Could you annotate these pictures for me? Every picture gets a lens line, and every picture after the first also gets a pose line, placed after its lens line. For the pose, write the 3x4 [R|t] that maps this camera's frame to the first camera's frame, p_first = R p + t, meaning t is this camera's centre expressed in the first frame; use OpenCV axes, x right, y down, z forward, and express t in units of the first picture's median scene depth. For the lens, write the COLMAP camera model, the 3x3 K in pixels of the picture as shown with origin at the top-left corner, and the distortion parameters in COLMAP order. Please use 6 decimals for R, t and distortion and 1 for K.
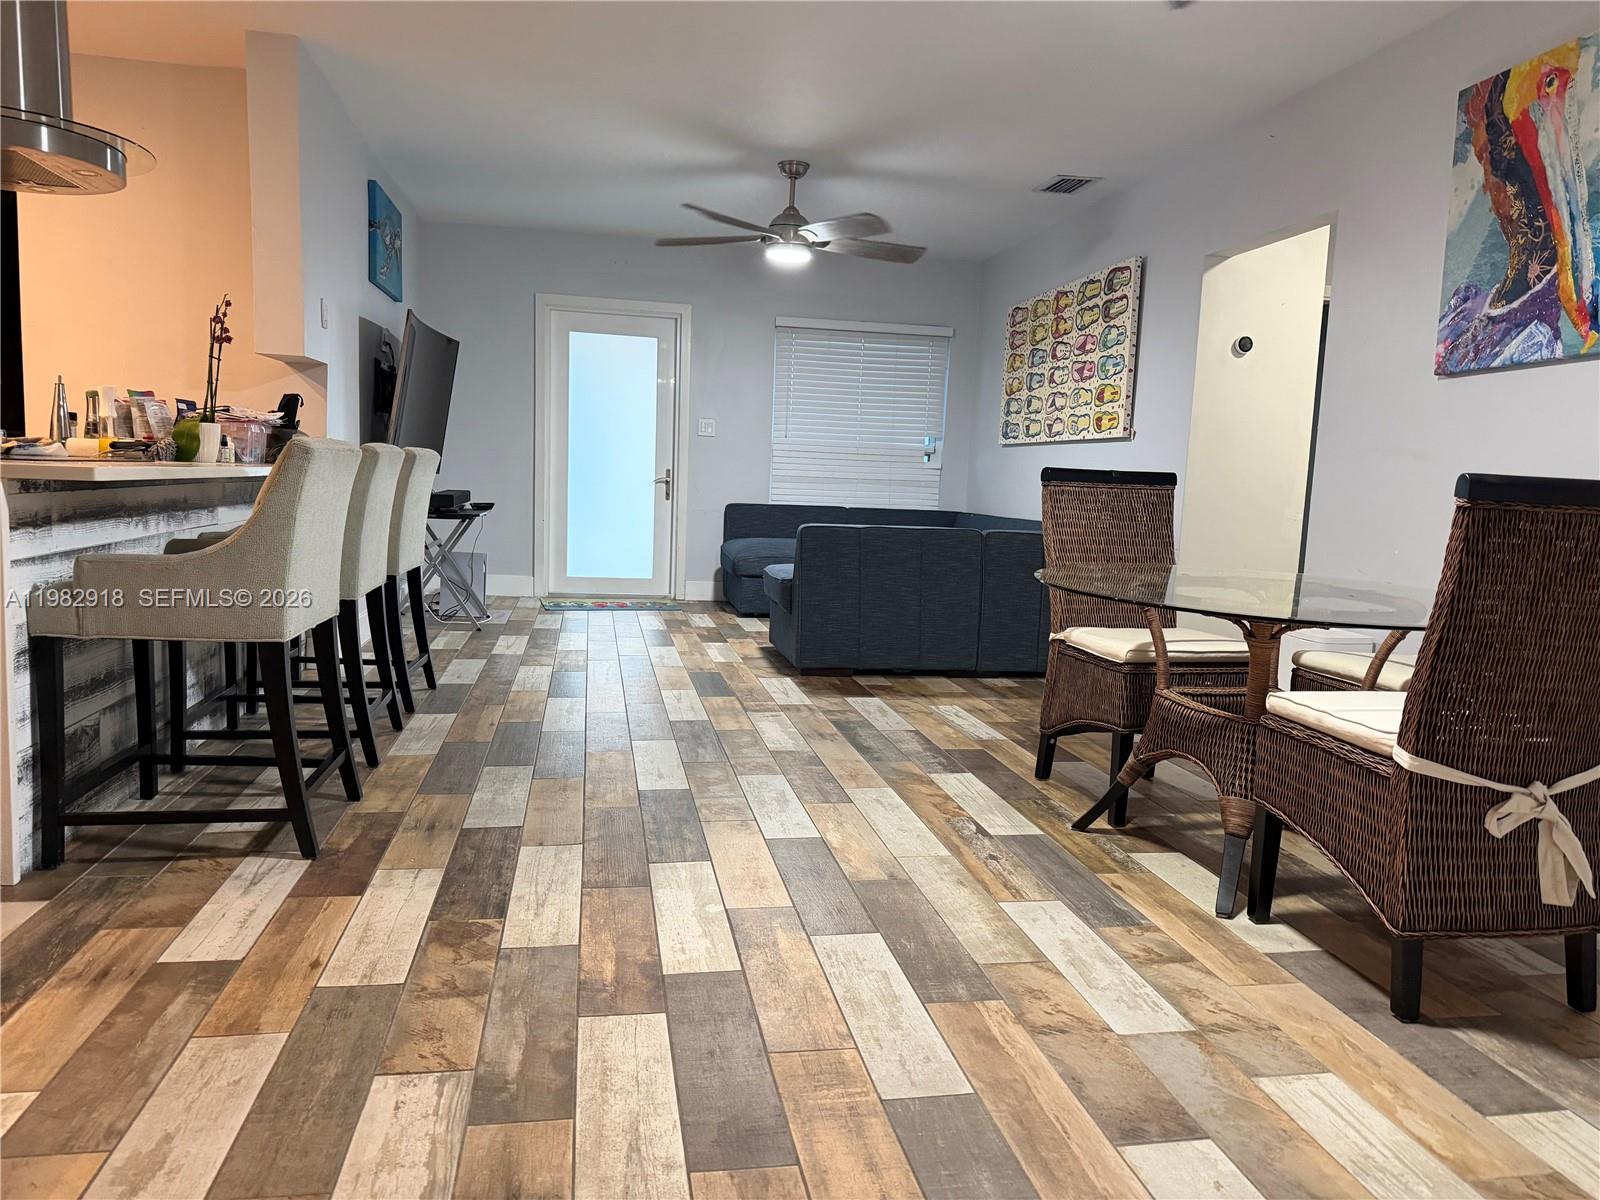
lens RADIAL K [[1139.6, 0, 800.0], [0, 1139.6, 600.0], [0, 0, 1]] dist [-0.004030, -0.005396]
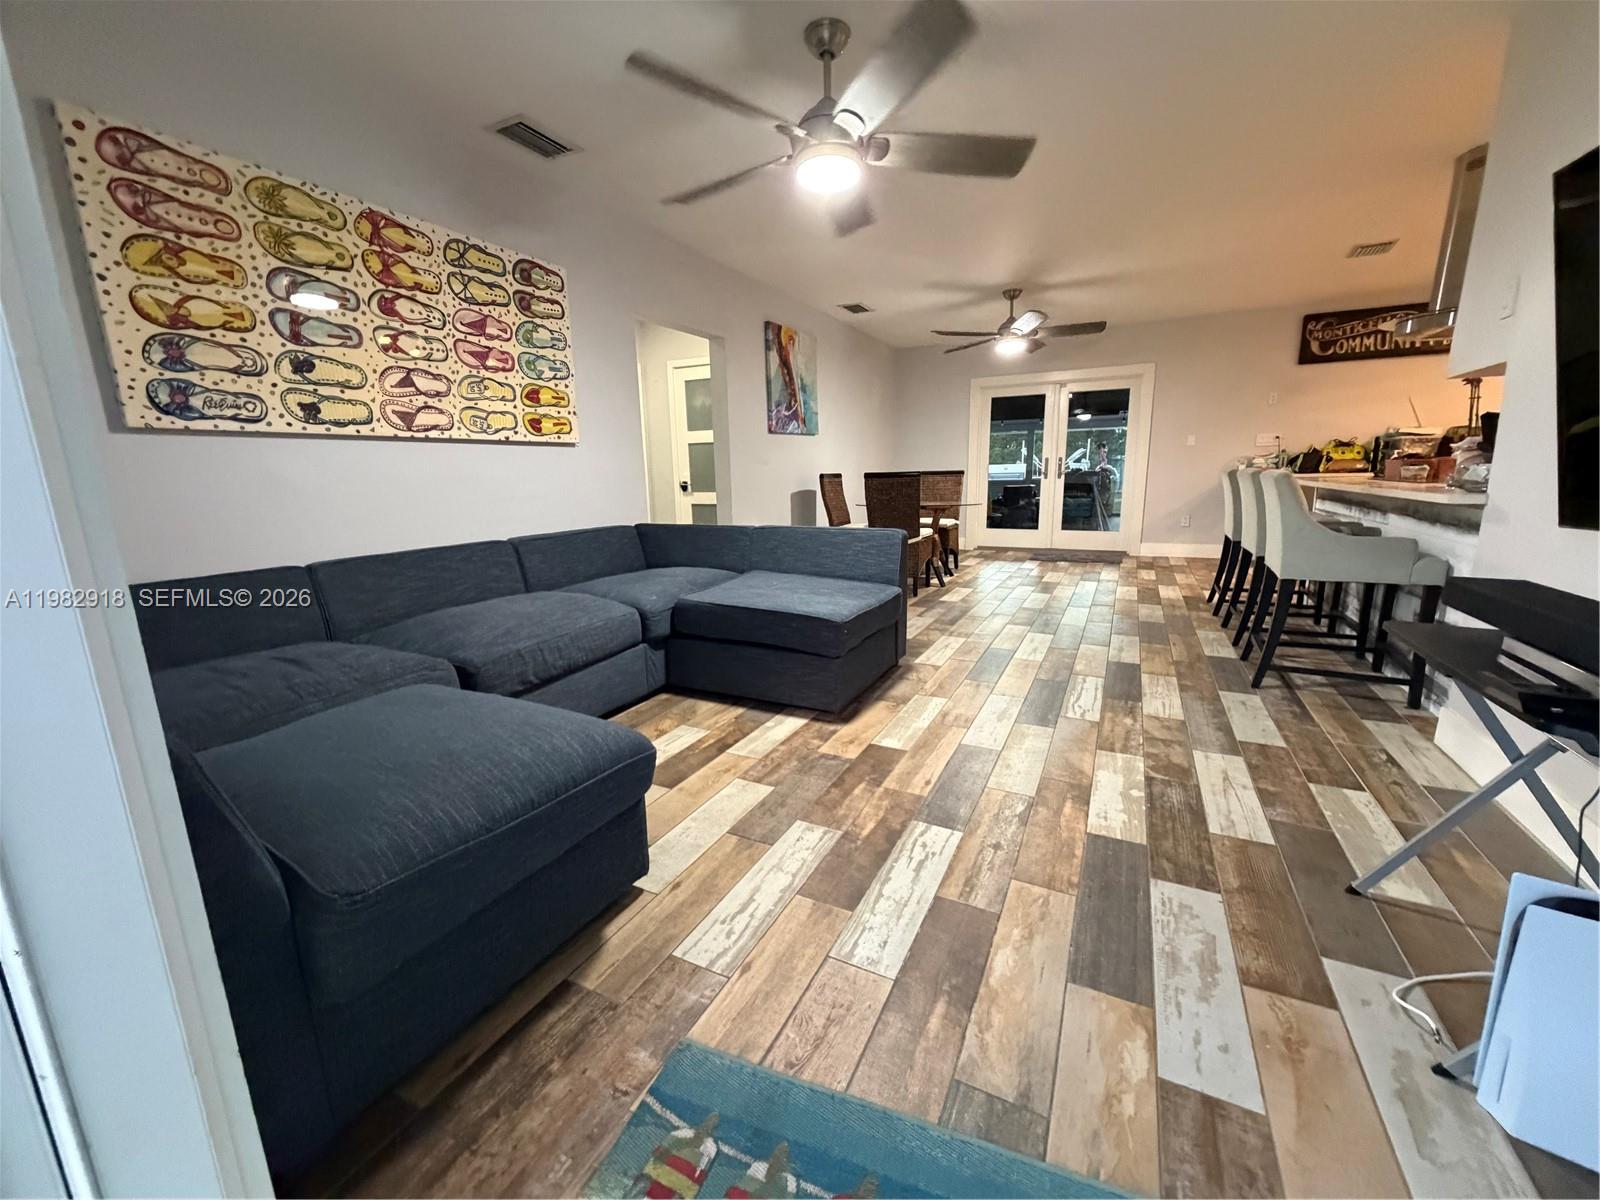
lens RADIAL K [[639.5, 0, 806.0], [0, 639.5, 607.4], [0, 0, 1]] dist [0.009368, -0.000179]
pose [[-0.796790, -0.148108, 0.585824, -0.589586], [0.056757, 0.946865, 0.316583, -0.377465], [-0.601584, 0.285500, -0.746047, 2.949436]]
